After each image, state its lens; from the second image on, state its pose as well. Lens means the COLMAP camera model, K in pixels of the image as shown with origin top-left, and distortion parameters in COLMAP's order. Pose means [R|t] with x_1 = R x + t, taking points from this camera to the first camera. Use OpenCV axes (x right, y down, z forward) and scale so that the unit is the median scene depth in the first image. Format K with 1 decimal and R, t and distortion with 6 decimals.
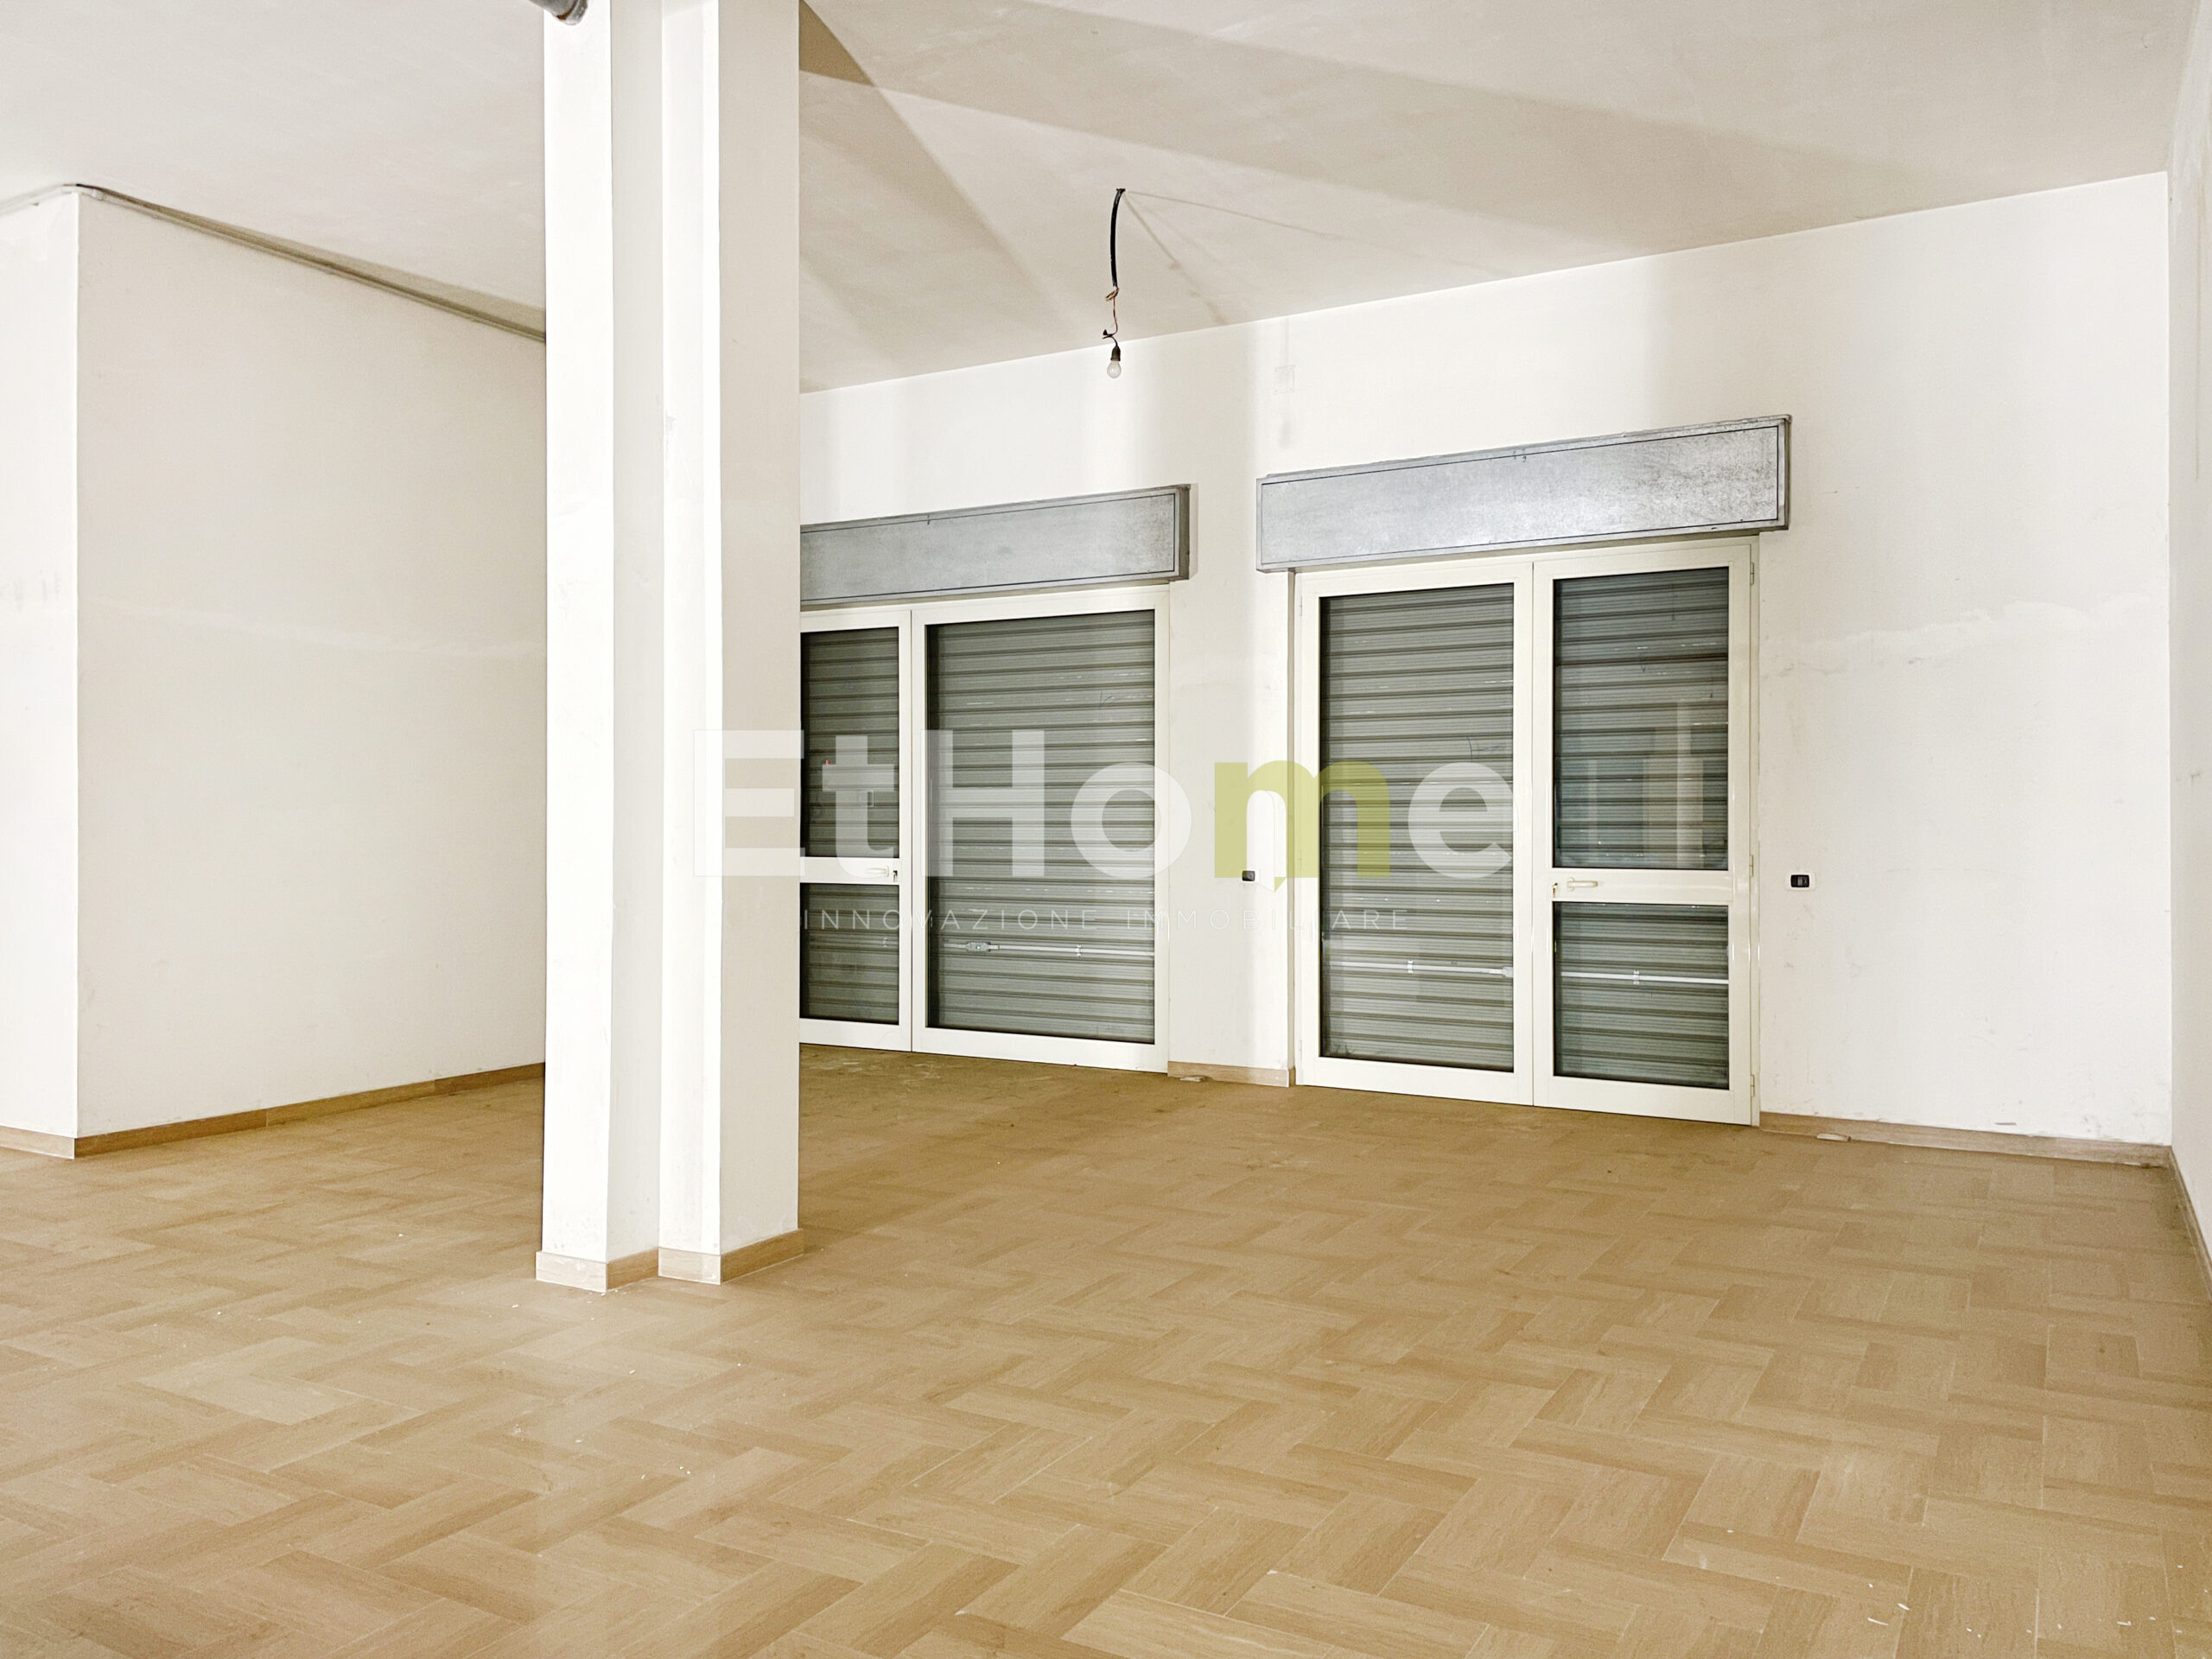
lens RADIAL K [[1675.0, 0, 1106.0], [0, 1675.0, 829.5], [0, 0, 1]] dist [0.114774, -0.160480]
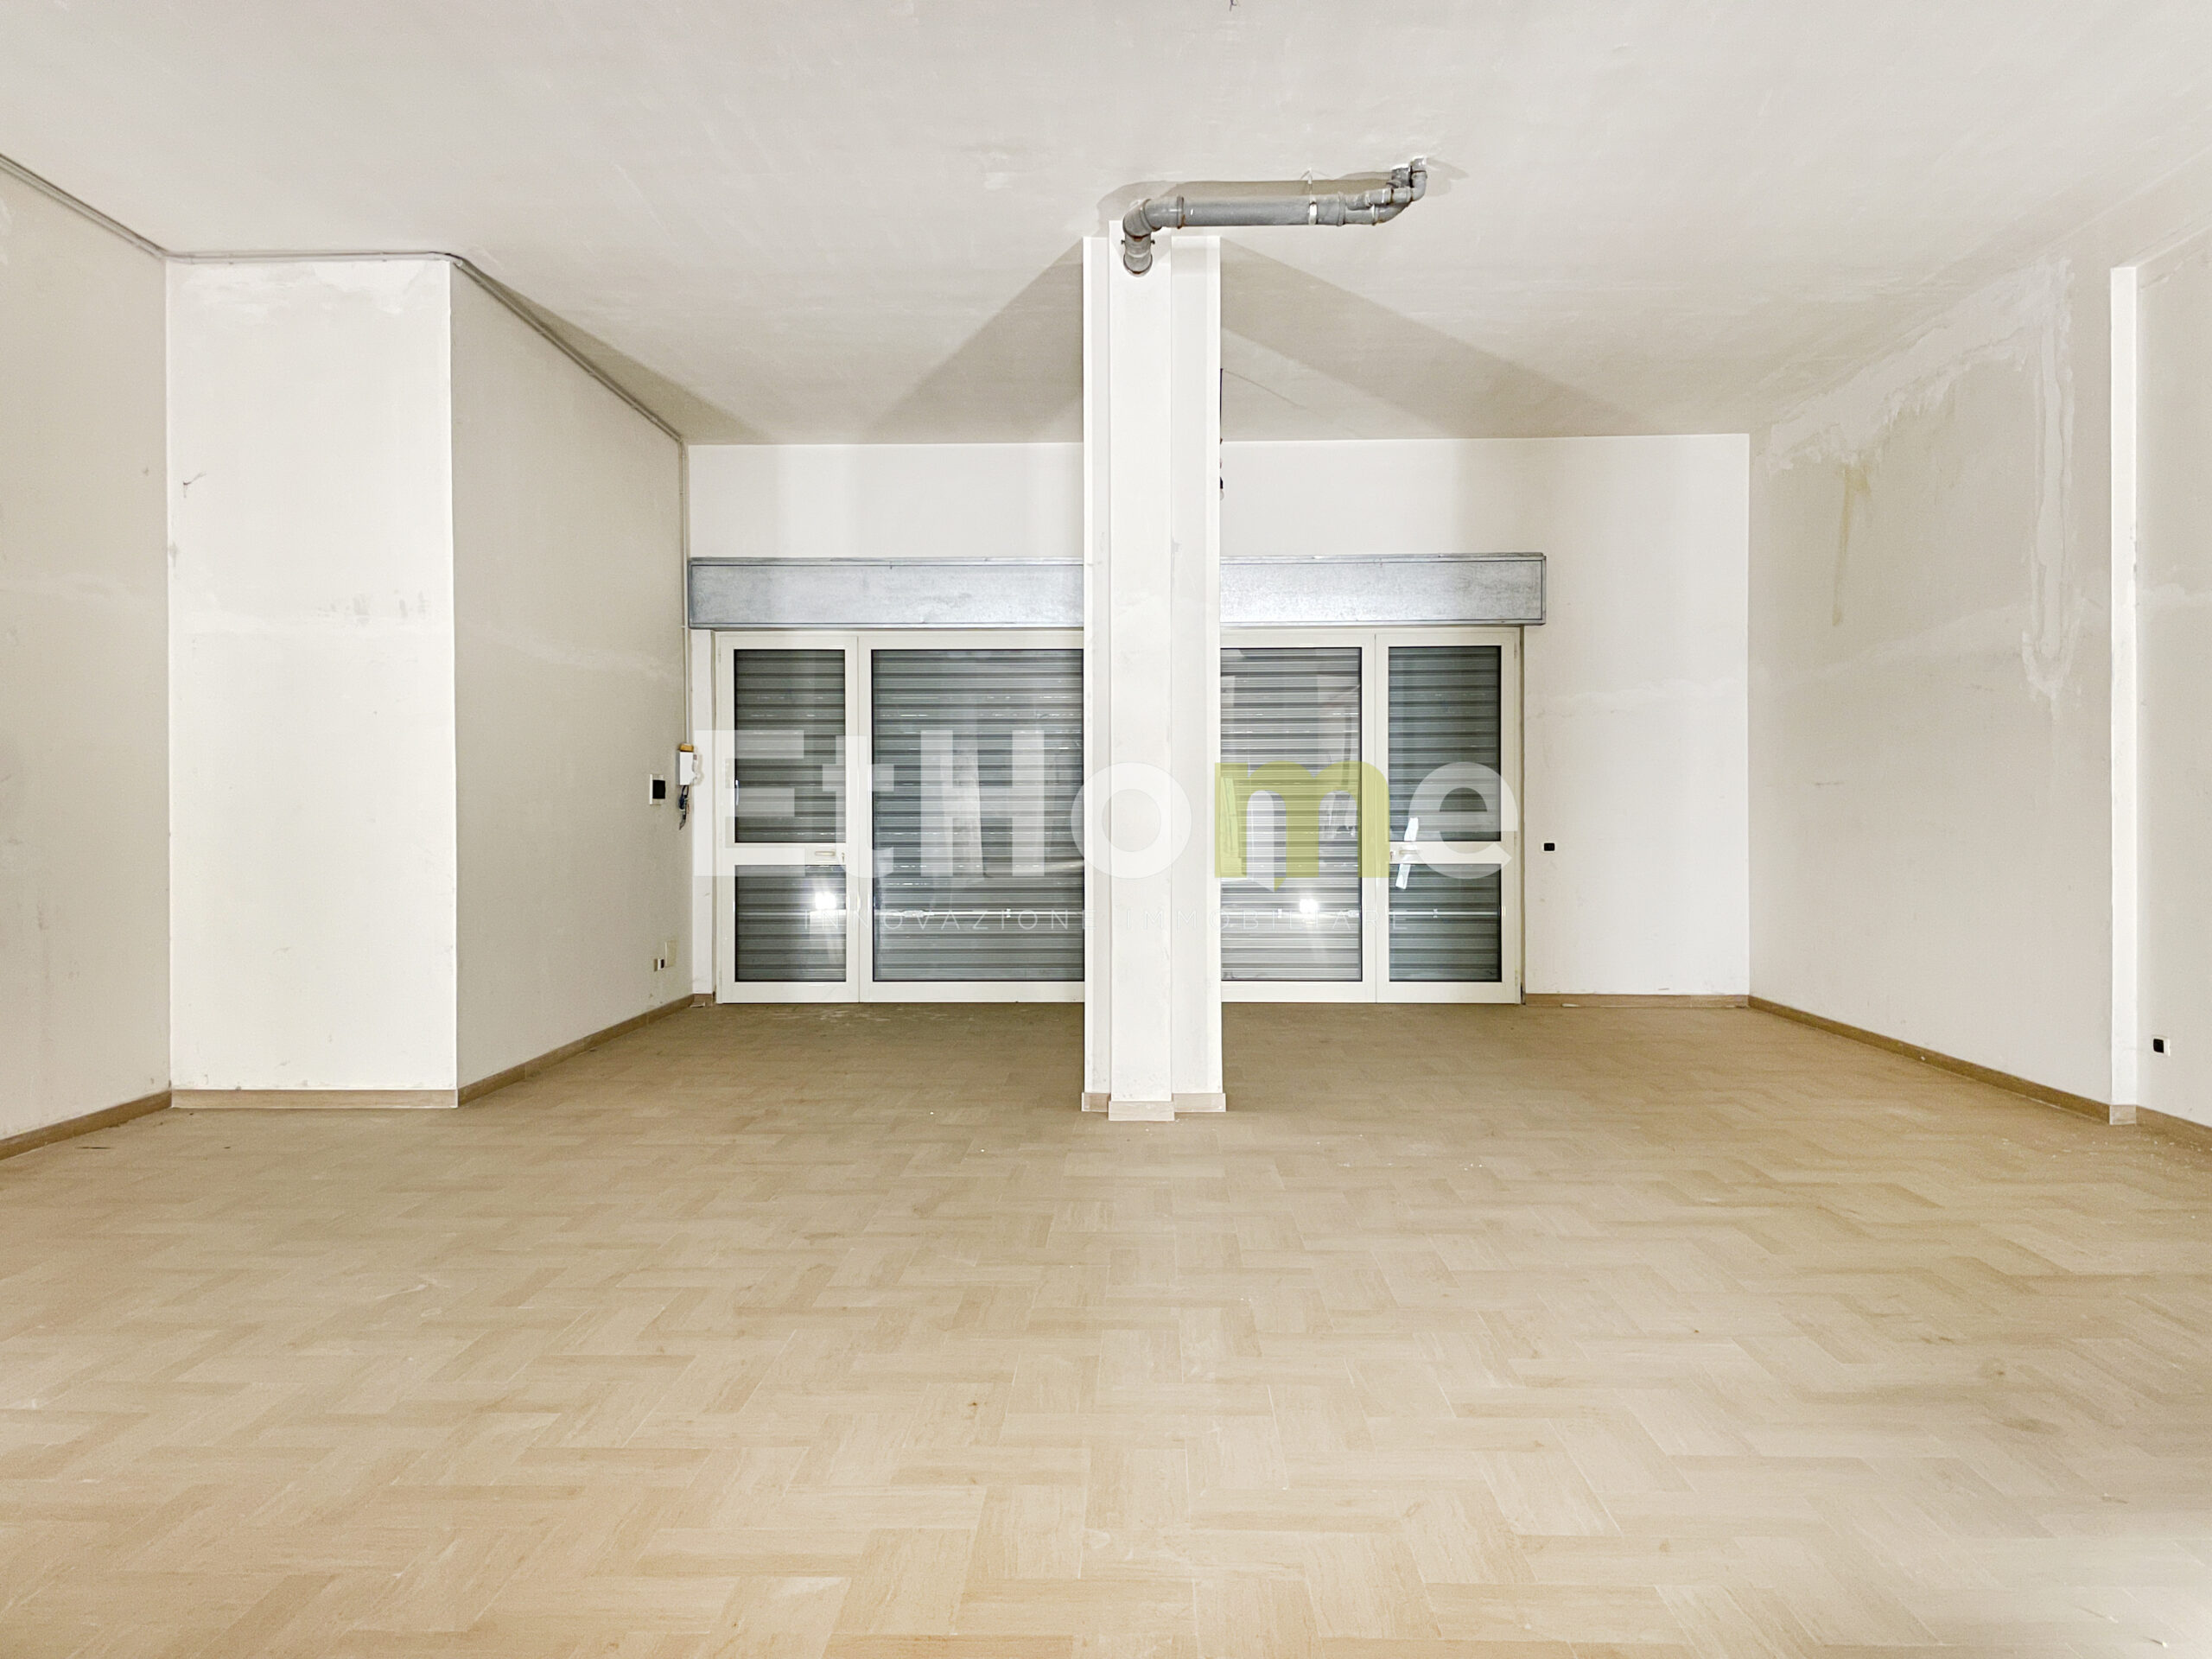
lens RADIAL K [[1675.0, 0, 1106.0], [0, 1675.0, 829.5], [0, 0, 1]] dist [0.114774, -0.160480]
pose [[0.882318, -0.008774, 0.470572, -0.680702], [0.005522, 0.999950, 0.008290, -0.001273], [-0.470621, -0.004715, 0.882323, -0.192789]]
